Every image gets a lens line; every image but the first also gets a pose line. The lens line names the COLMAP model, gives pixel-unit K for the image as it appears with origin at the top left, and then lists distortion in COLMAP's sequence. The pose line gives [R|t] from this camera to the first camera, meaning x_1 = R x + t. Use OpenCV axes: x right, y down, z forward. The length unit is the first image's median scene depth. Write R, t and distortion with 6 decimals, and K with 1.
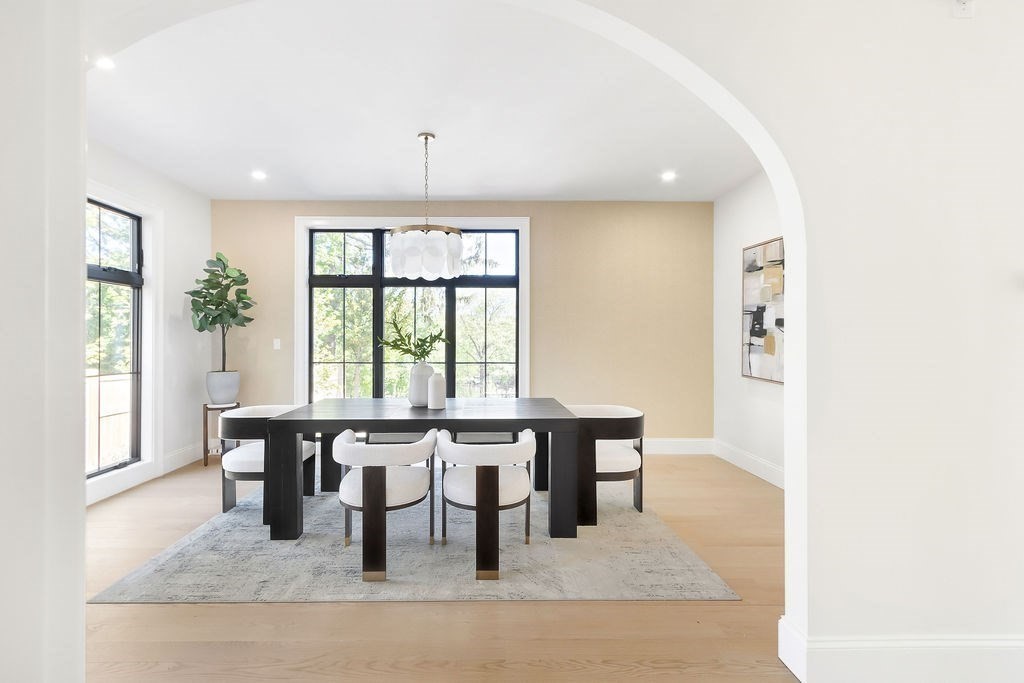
lens RADIAL K [[478.7, 0, 496.3], [0, 478.7, 339.3], [0, 0, 1]] dist [-0.000695, -0.000129]
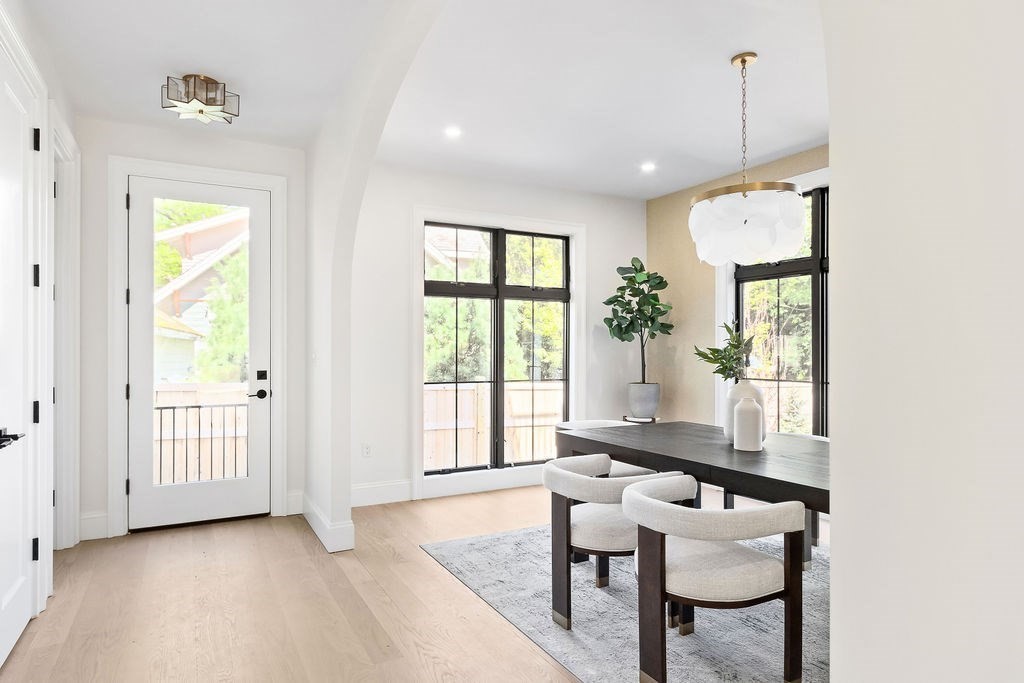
lens RADIAL K [[613.9, 0, 495.3], [0, 613.9, 347.3], [0, 0, 1]] dist [0.039022, 0.000011]
pose [[0.438076, -0.000626, -0.898938, 0.452401], [-0.001444, 0.999998, -0.001400, -0.001815], [0.898937, 0.001911, 0.438074, 0.248921]]
